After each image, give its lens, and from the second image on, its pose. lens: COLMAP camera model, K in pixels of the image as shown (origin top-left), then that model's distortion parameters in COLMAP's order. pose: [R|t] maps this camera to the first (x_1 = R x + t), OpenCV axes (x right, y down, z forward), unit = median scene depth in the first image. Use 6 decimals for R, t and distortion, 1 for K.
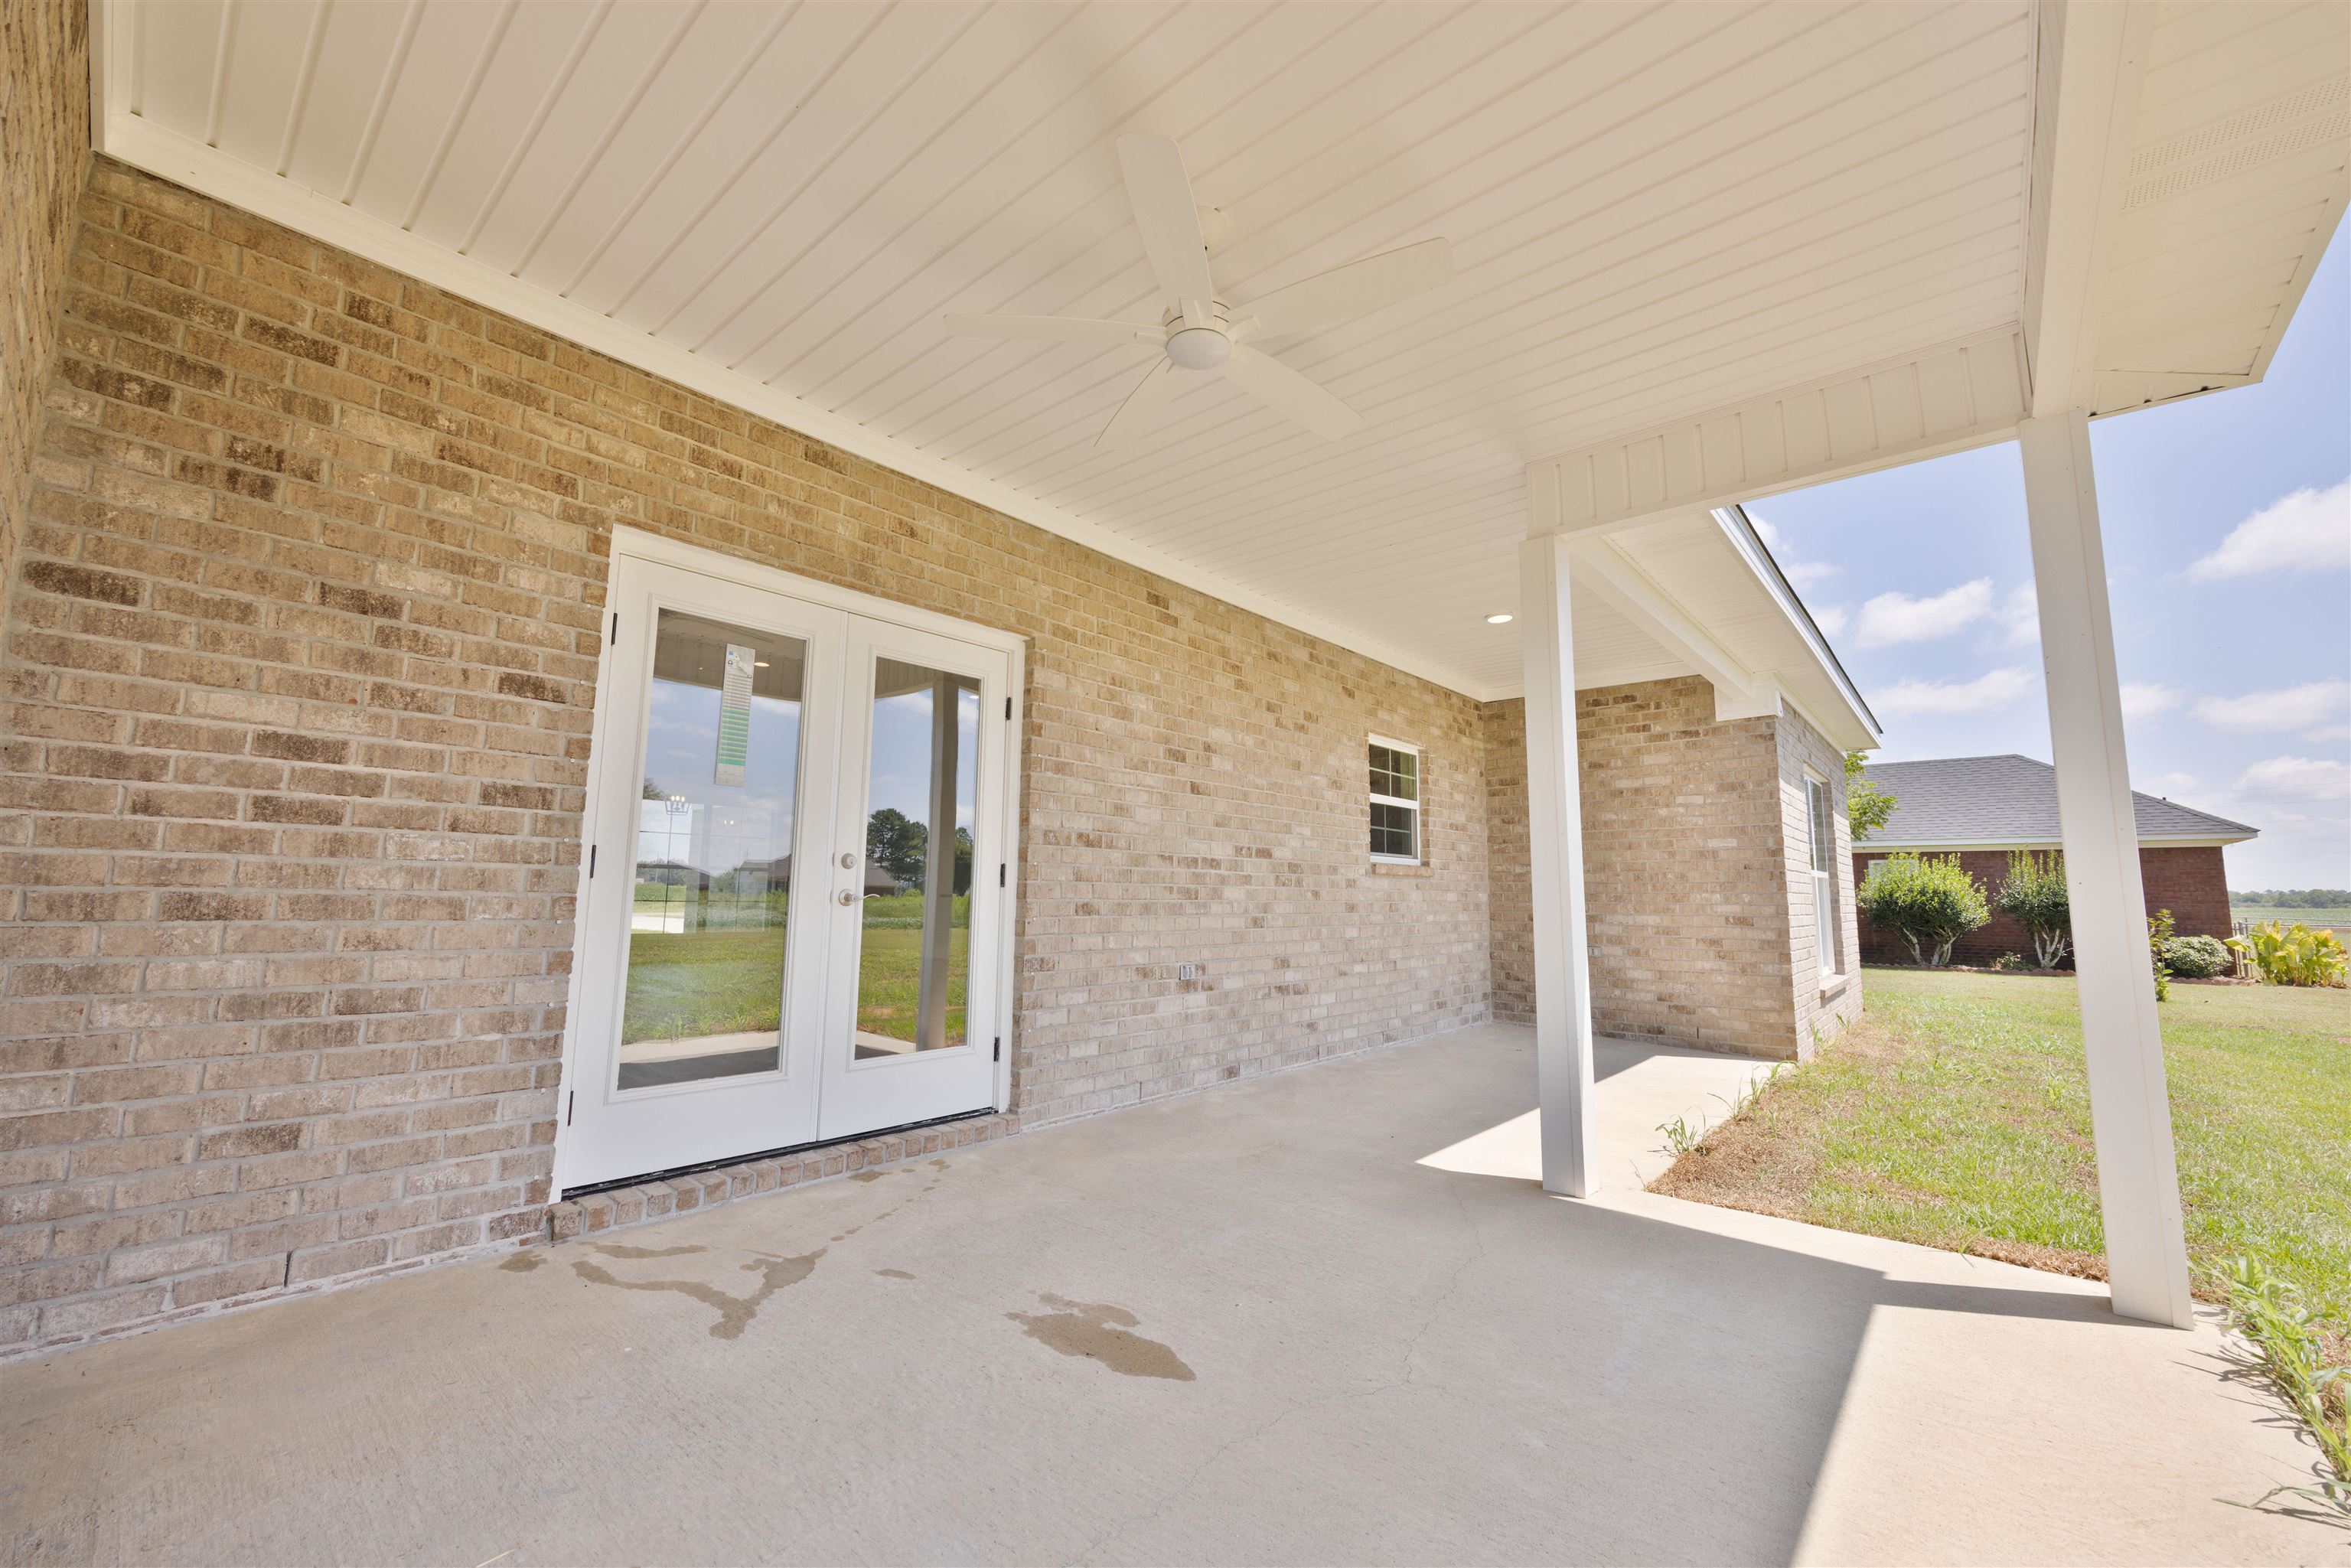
lens RADIAL K [[937.0, 0, 1173.0], [0, 937.0, 781.7], [0, 0, 1]] dist [-0.000152, -0.000077]
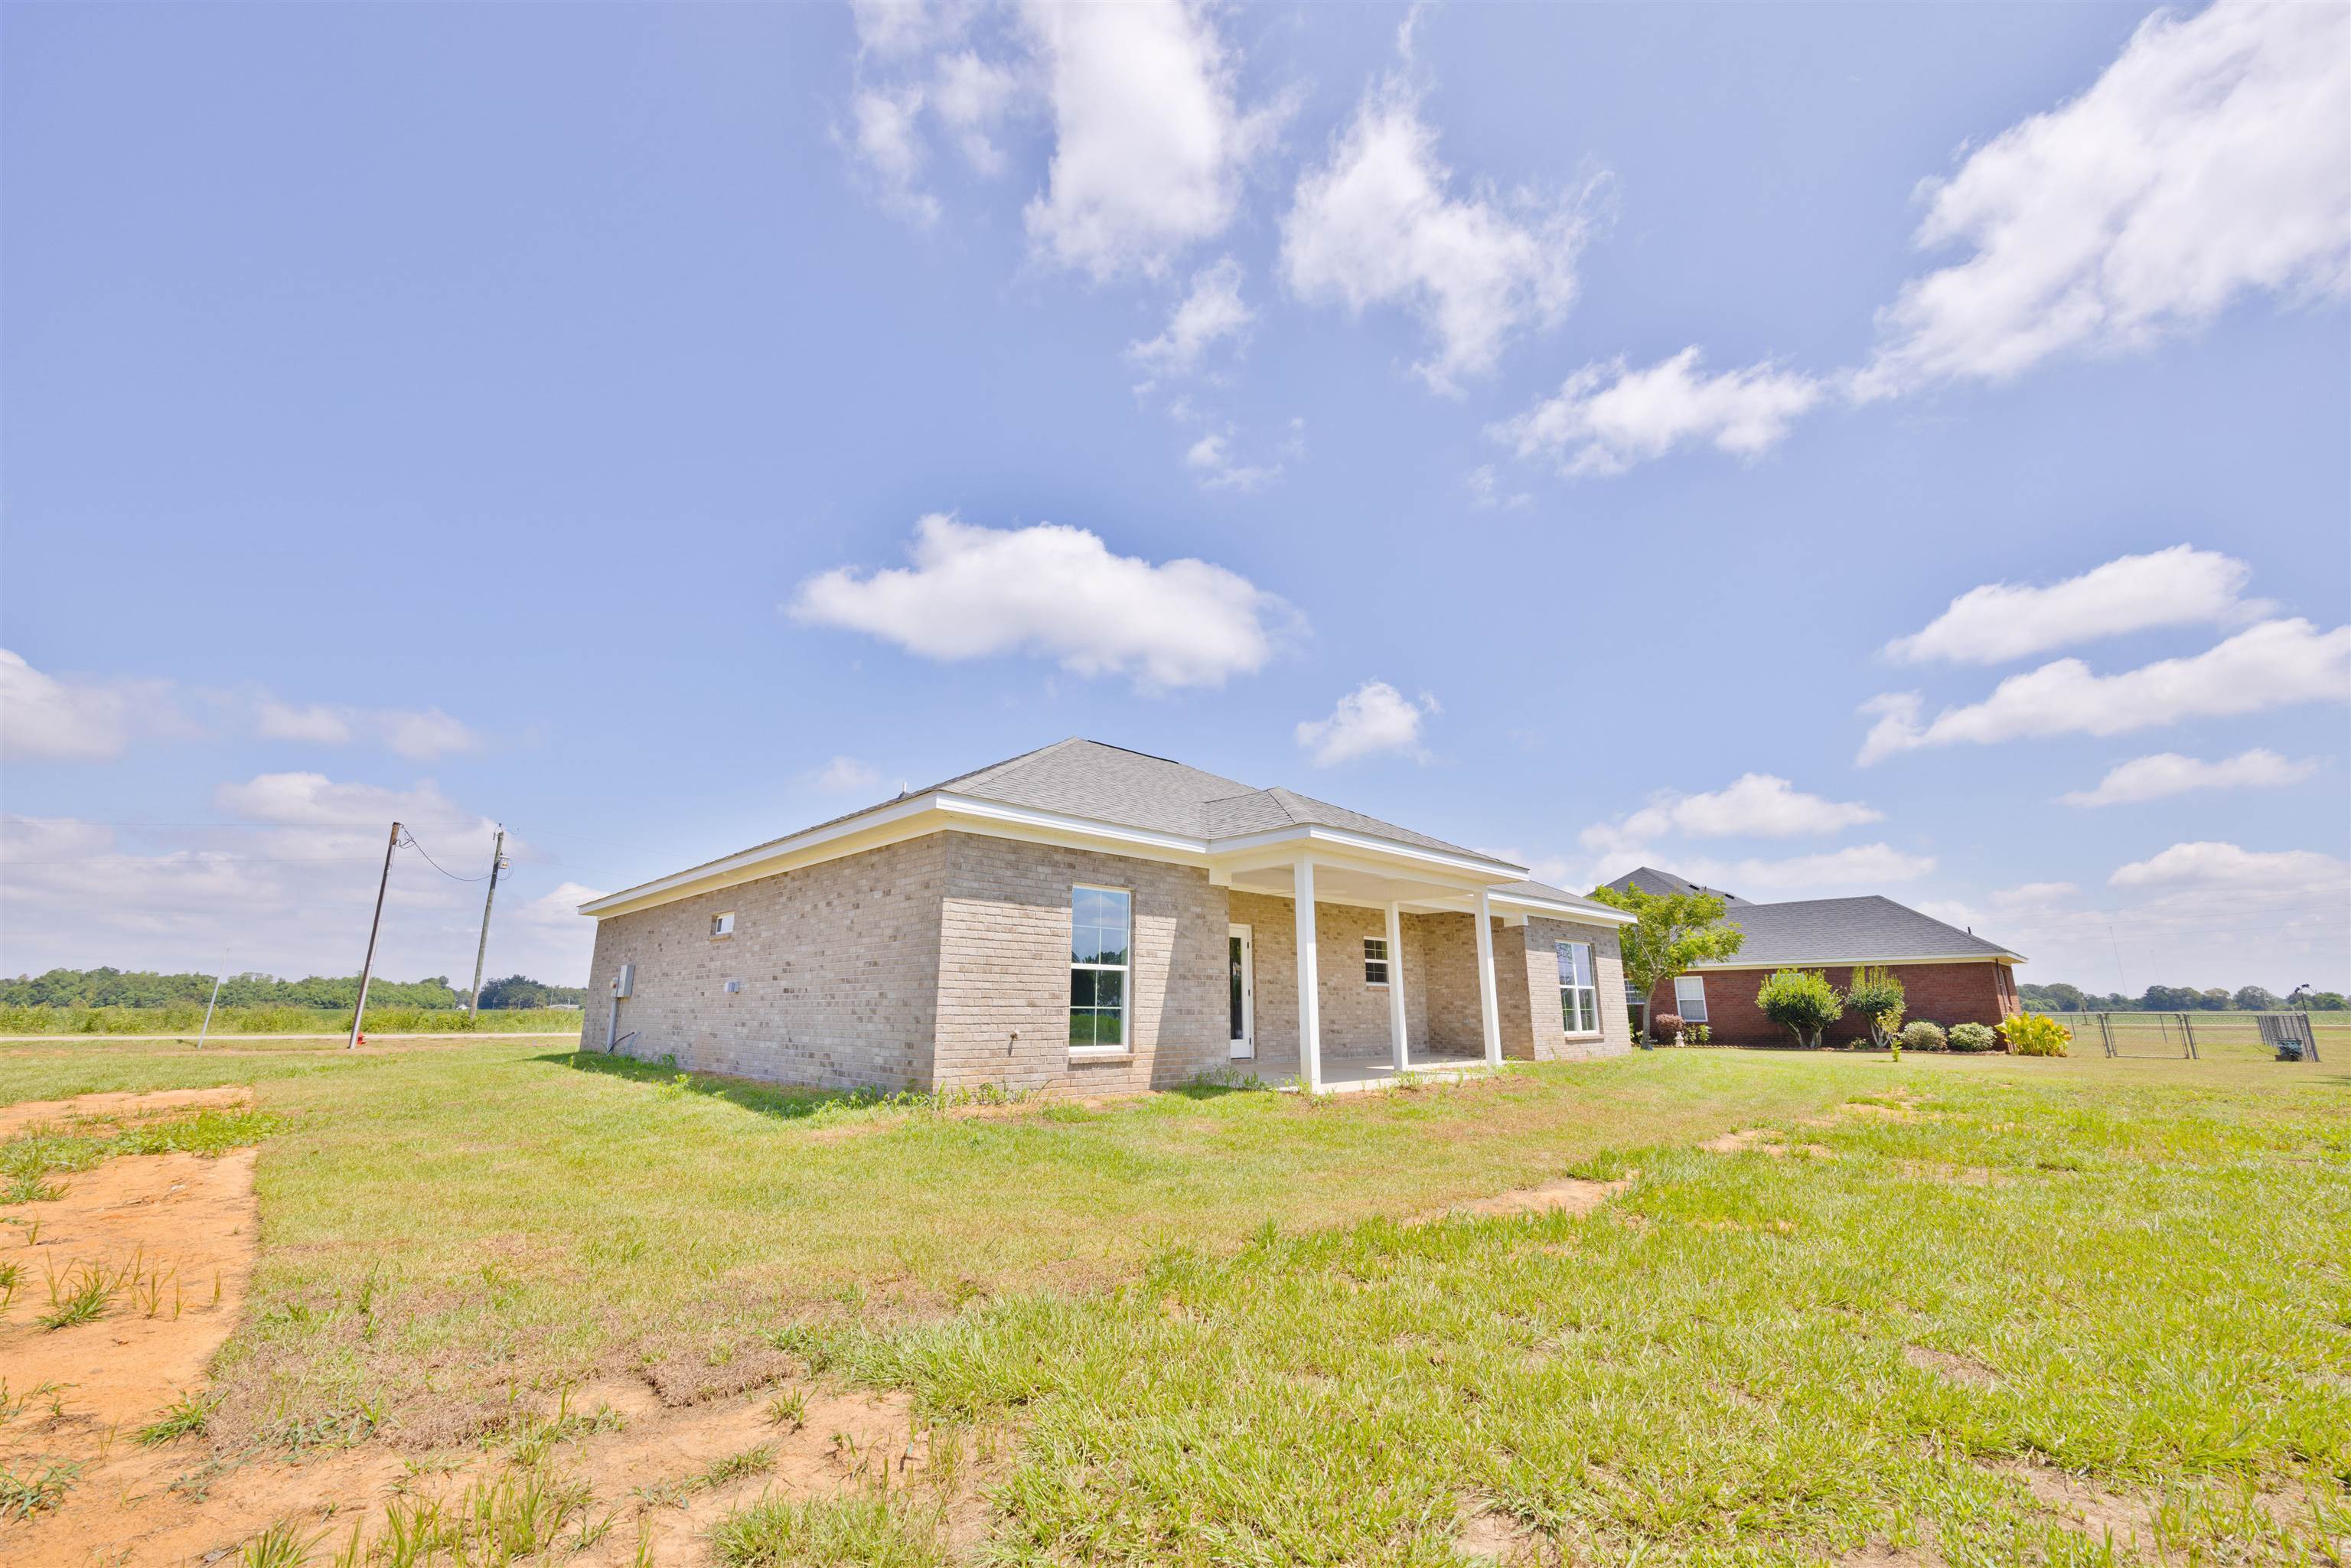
lens RADIAL K [[937.0, 0, 1187.1], [0, 937.0, 771.7], [0, 0, 1]] dist [-0.000152, -0.000077]
pose [[0.996711, -0.032196, -0.074373, -0.076714], [0.022114, 0.990923, -0.132601, -0.169482], [0.077967, 0.130521, 0.988375, -1.694817]]
